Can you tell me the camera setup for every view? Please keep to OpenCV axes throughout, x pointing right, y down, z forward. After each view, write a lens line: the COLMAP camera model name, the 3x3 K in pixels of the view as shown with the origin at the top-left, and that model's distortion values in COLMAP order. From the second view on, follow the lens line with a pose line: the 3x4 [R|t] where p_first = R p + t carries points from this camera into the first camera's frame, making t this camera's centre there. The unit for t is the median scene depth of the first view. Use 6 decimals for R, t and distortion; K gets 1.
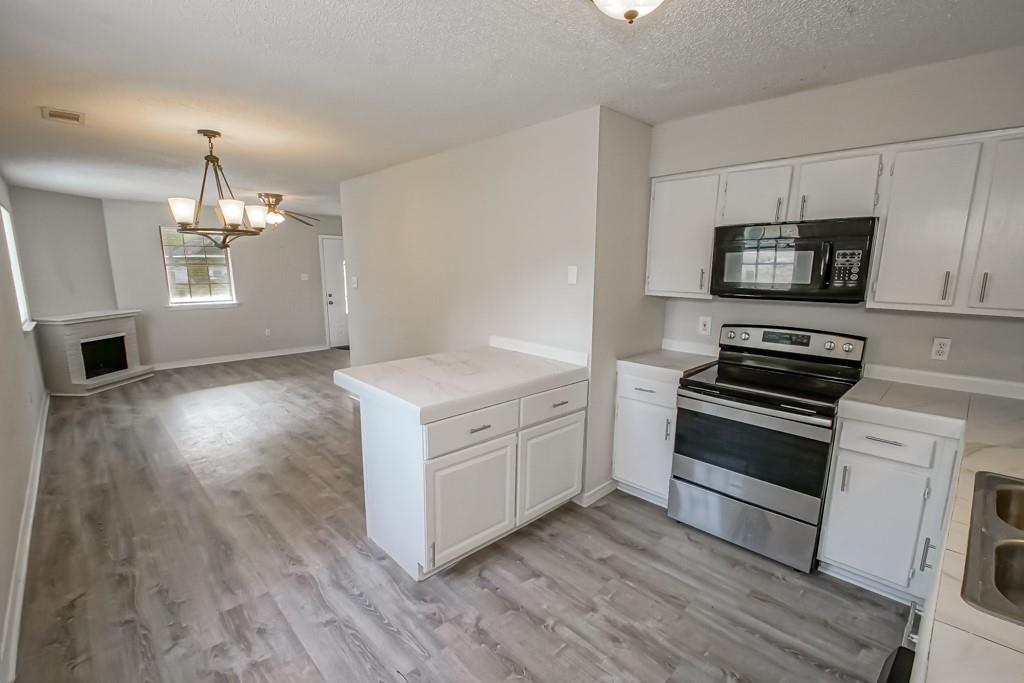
lens RADIAL K [[452.2, 0, 521.4], [0, 452.2, 354.0], [0, 0, 1]] dist [0.001336, -0.011900]
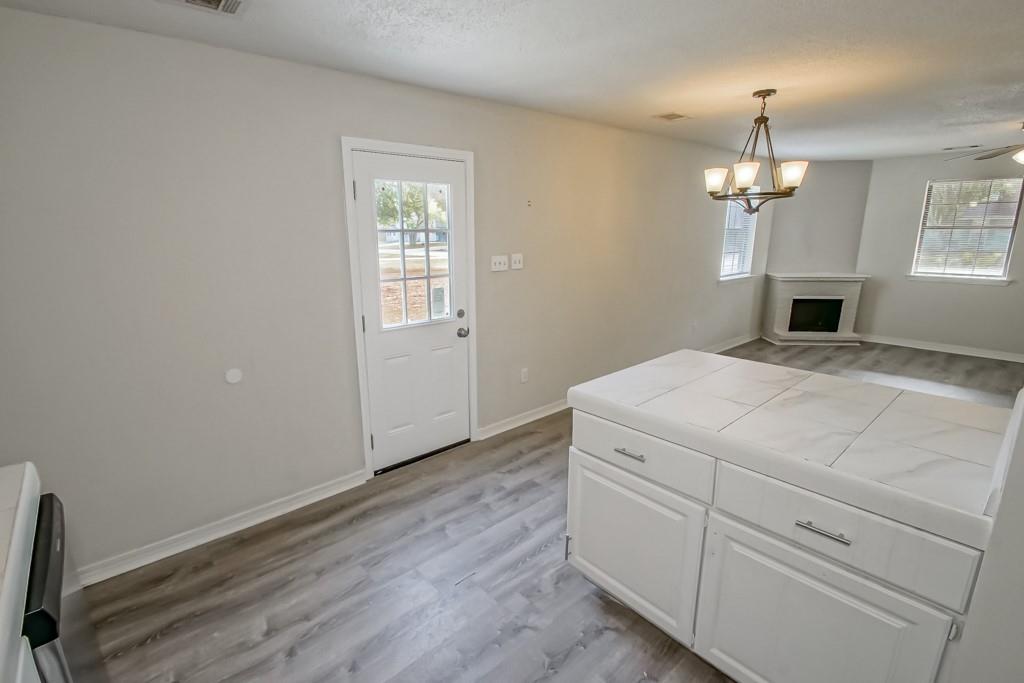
lens RADIAL K [[482.1, 0, 483.9], [0, 482.1, 342.4], [0, 0, 1]] dist [-0.002209, -0.000854]
pose [[-0.091997, 0.222471, -0.970589, 0.477519], [-0.179695, 0.955011, 0.235933, -0.111775], [0.979411, 0.196115, -0.047881, 0.551159]]
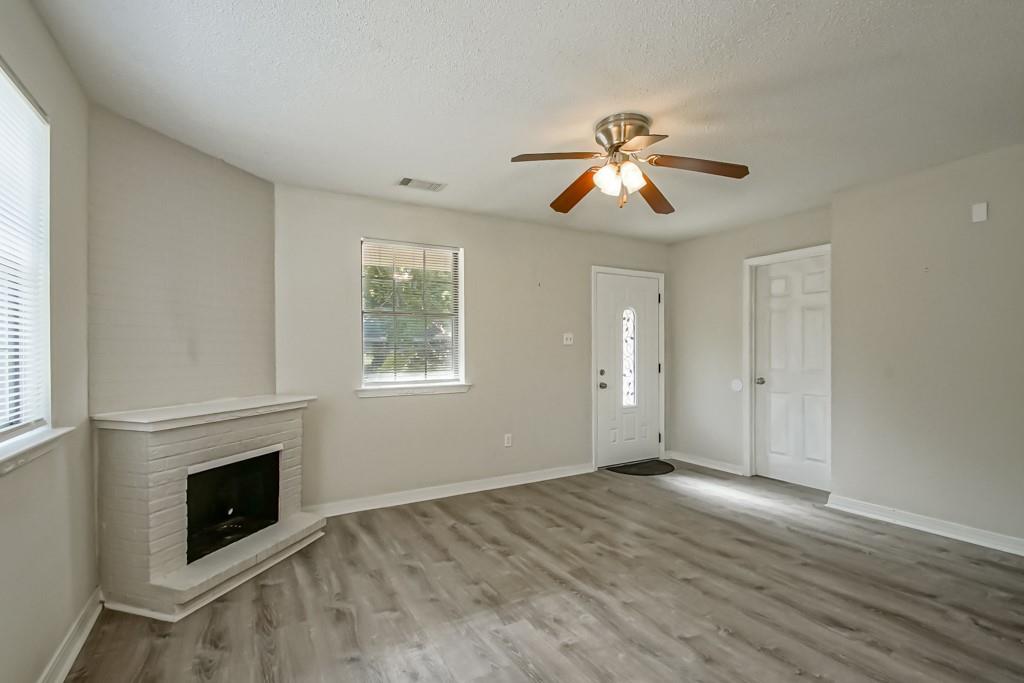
lens RADIAL K [[468.8, 0, 512.6], [0, 468.8, 353.8], [0, 0, 1]] dist [-0.000388, -0.000285]
pose [[0.965104, -0.014969, -0.261439, -0.991326], [-0.034484, 0.982406, -0.183547, -0.111435], [0.259586, 0.186157, 0.947608, 1.105497]]
